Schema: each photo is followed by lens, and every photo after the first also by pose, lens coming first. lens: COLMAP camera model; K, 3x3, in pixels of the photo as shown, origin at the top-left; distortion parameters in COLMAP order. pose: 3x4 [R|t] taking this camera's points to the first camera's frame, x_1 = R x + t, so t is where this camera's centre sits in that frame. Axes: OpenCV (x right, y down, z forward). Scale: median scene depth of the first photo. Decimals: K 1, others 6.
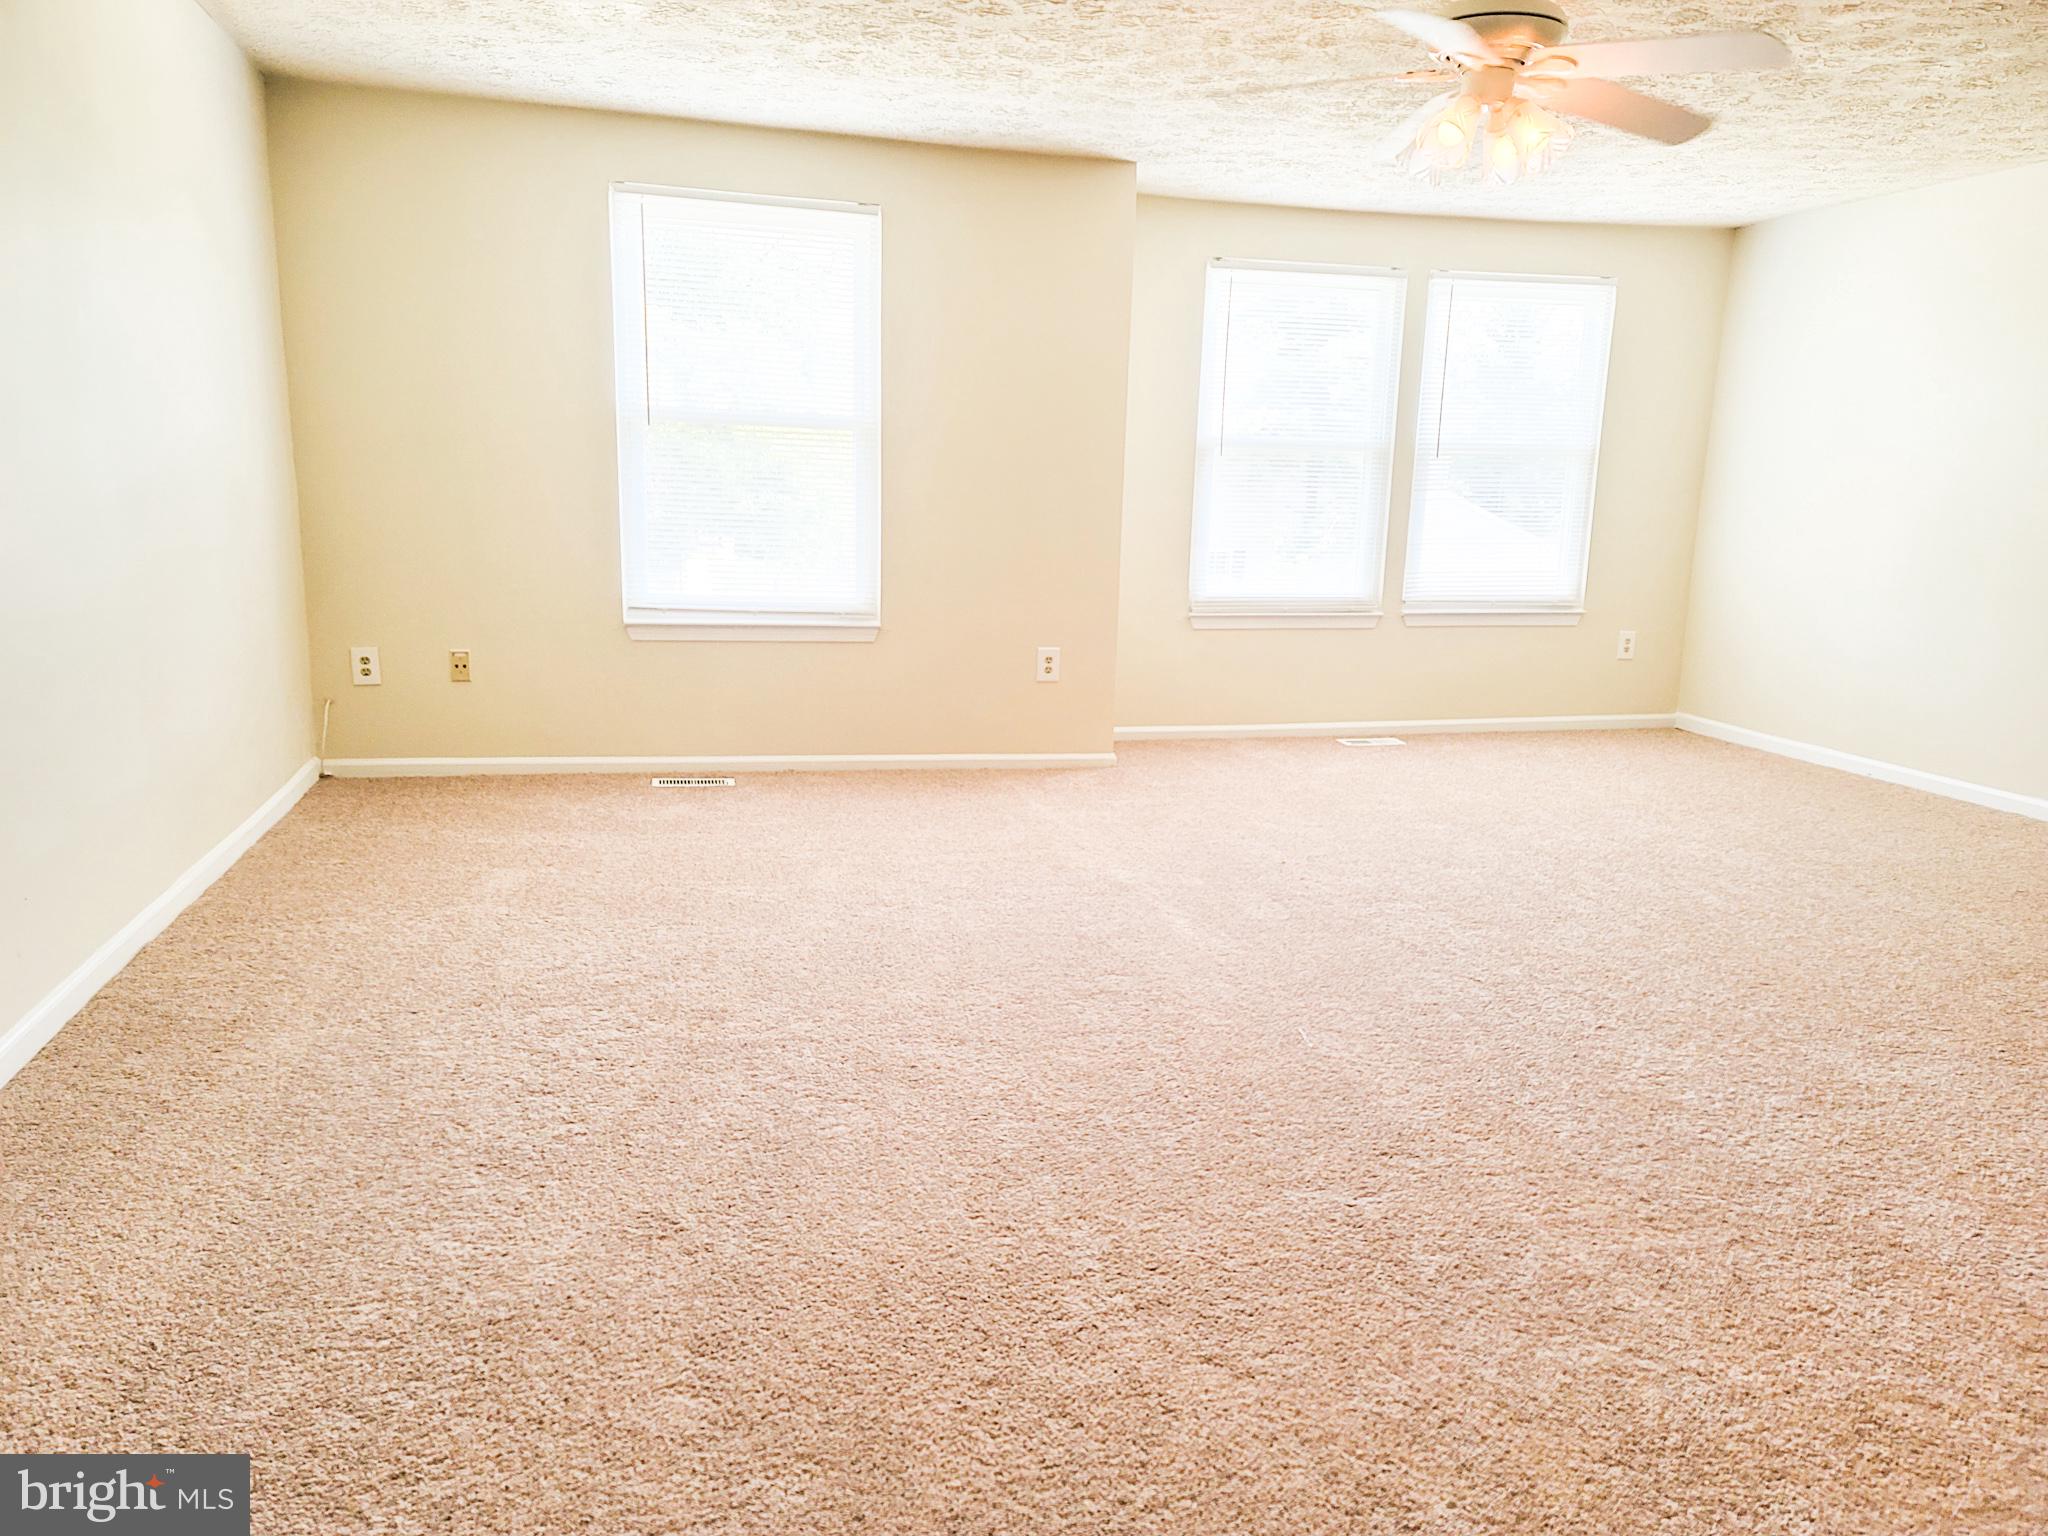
lens RADIAL K [[1479.7, 0, 1008.8], [0, 1479.7, 759.3], [0, 0, 1]] dist [0.052530, -0.004699]
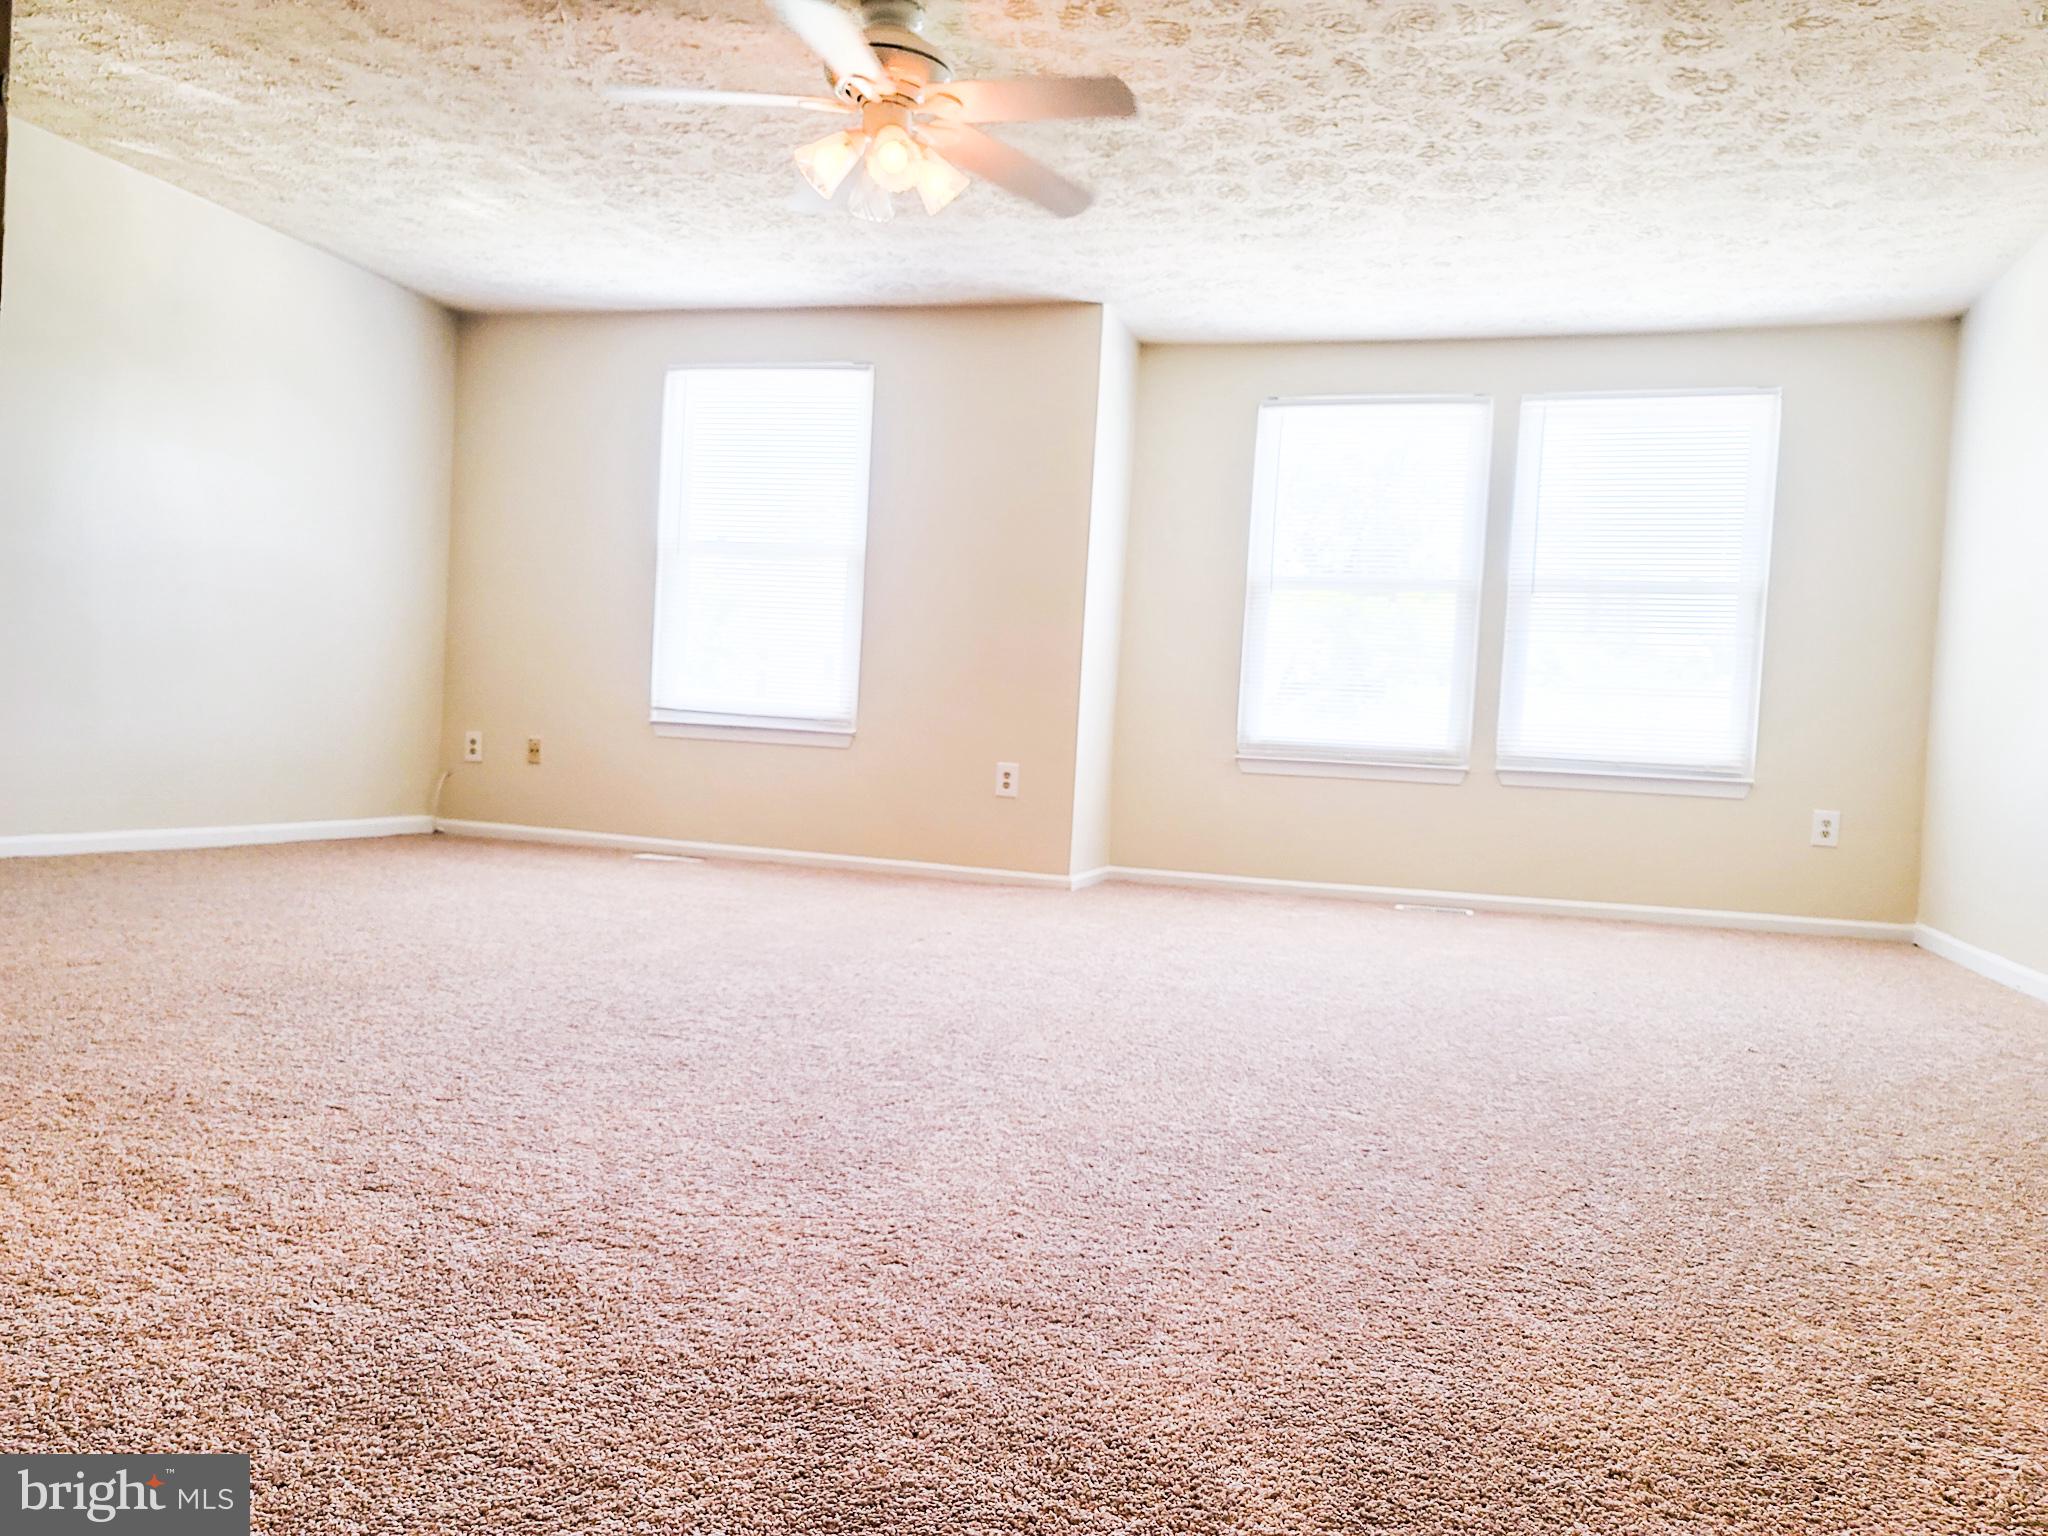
lens RADIAL K [[1479.7, 0, 1022.6], [0, 1479.7, 758.3], [0, 0, 1]] dist [0.052530, -0.004699]
pose [[0.868147, 0.031701, -0.495293, 0.570351], [-0.123916, 0.980197, -0.154461, 0.080856], [0.480588, 0.195469, 0.854884, 0.148737]]
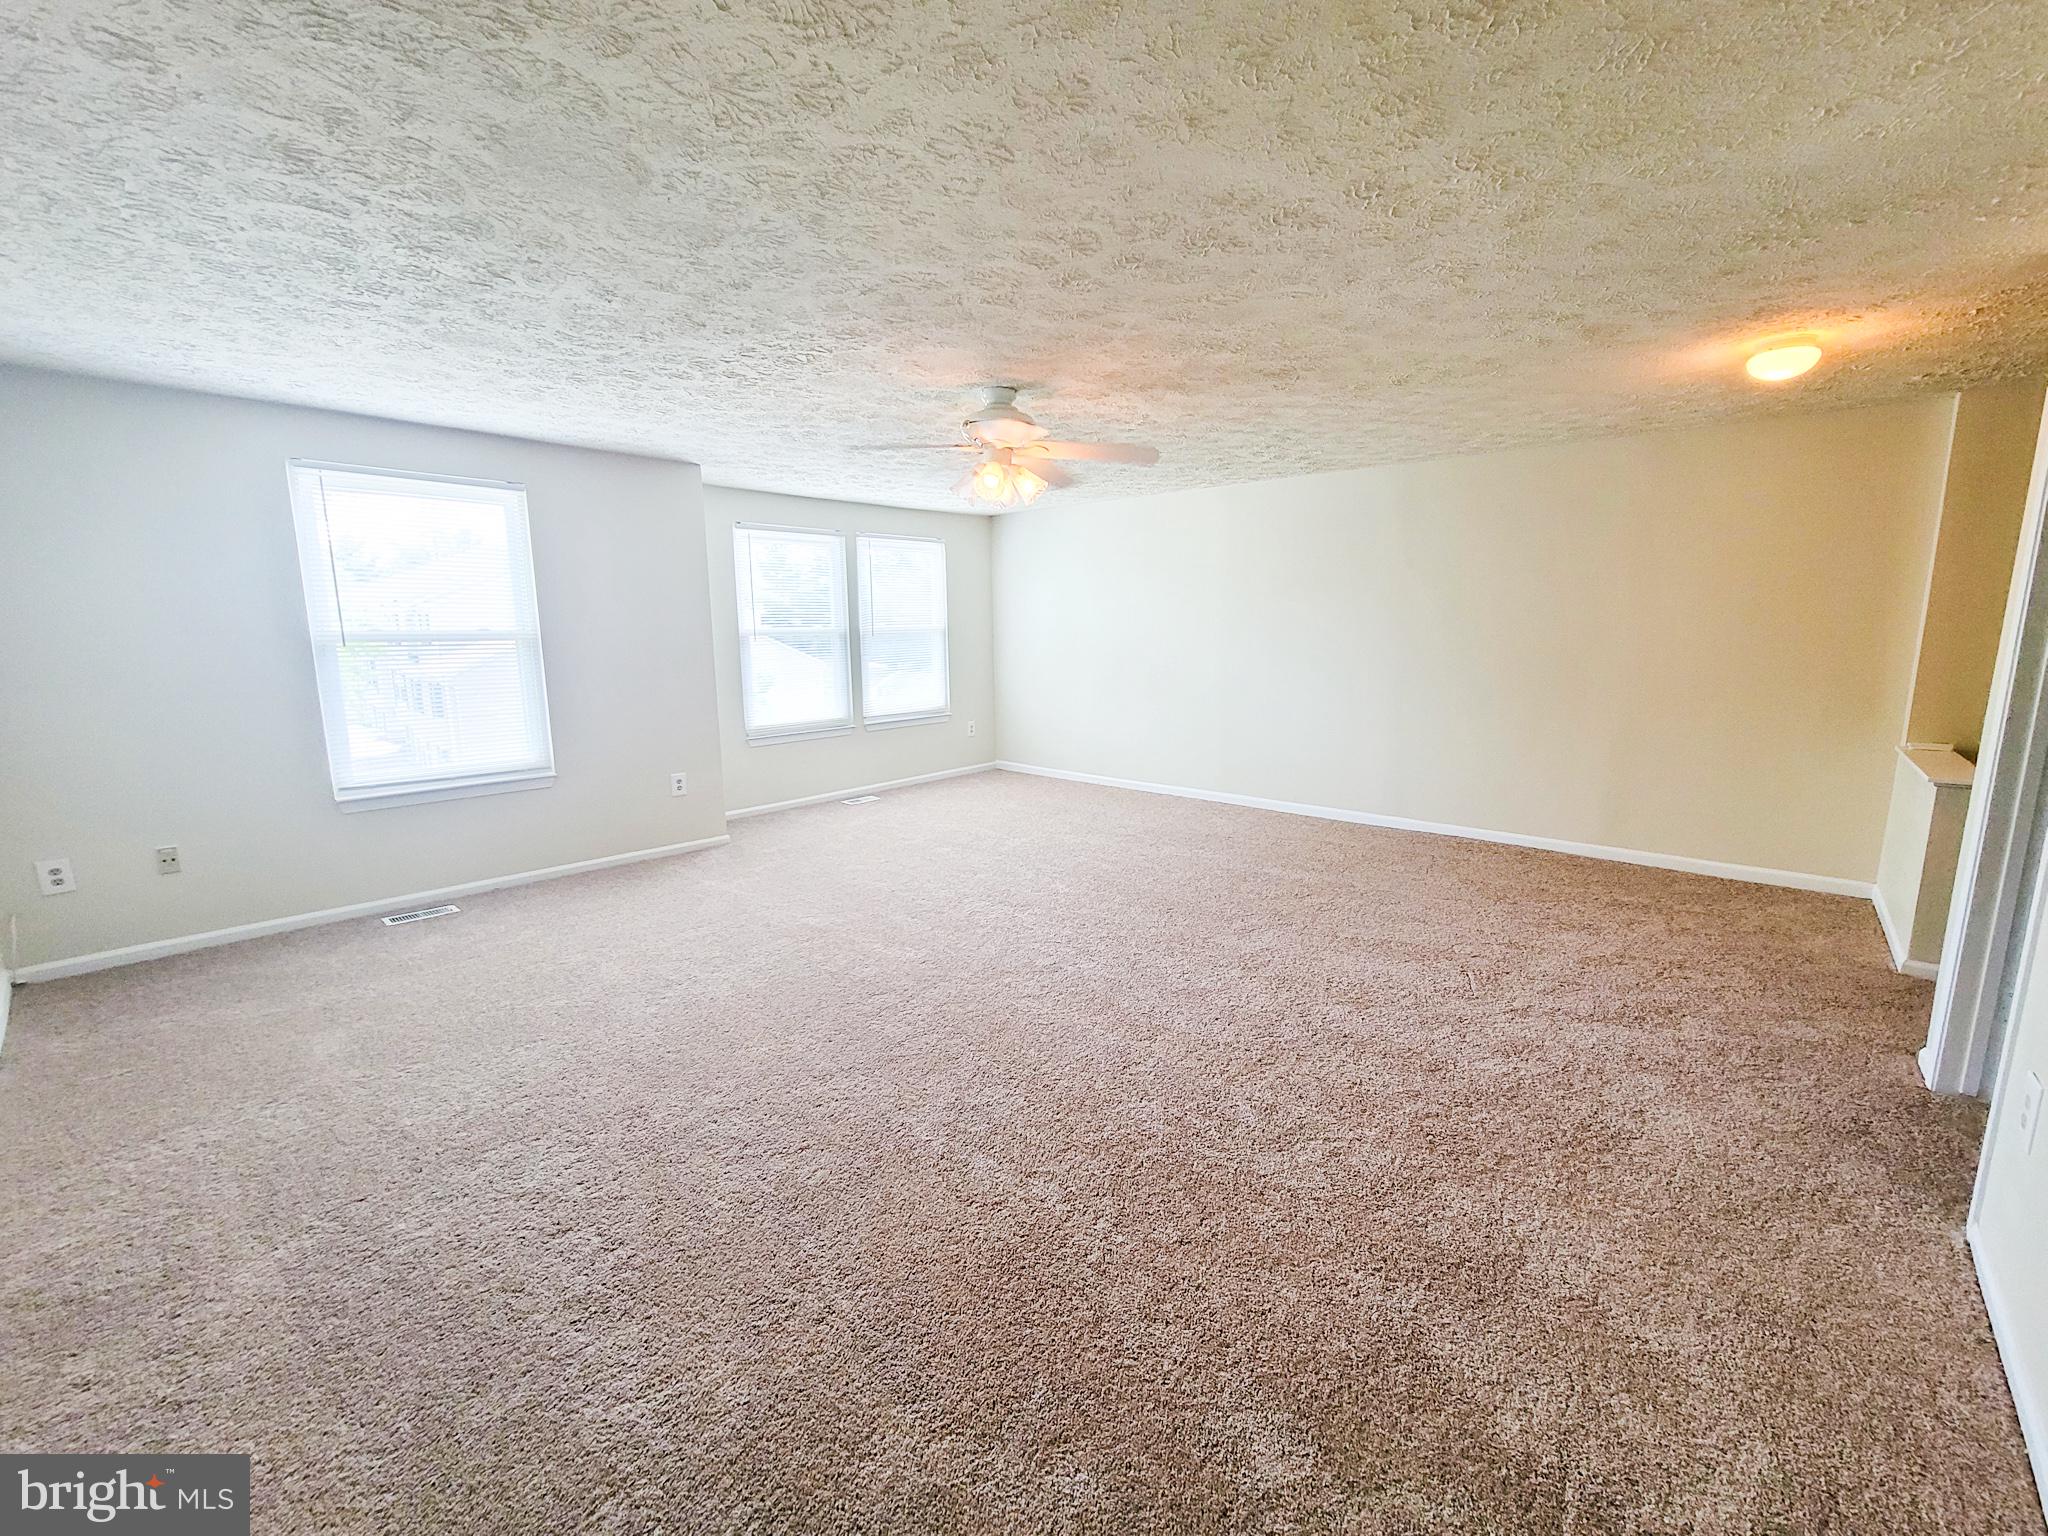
lens RADIAL K [[840.1, 0, 1013.4], [0, 840.1, 756.2], [0, 0, 1]] dist [-0.005721, 0.000631]
pose [[0.834669, -0.120197, 0.537476, -0.155882], [0.137305, 0.990494, 0.008280, -0.056667], [-0.533362, 0.066887, 0.843239, 0.093986]]
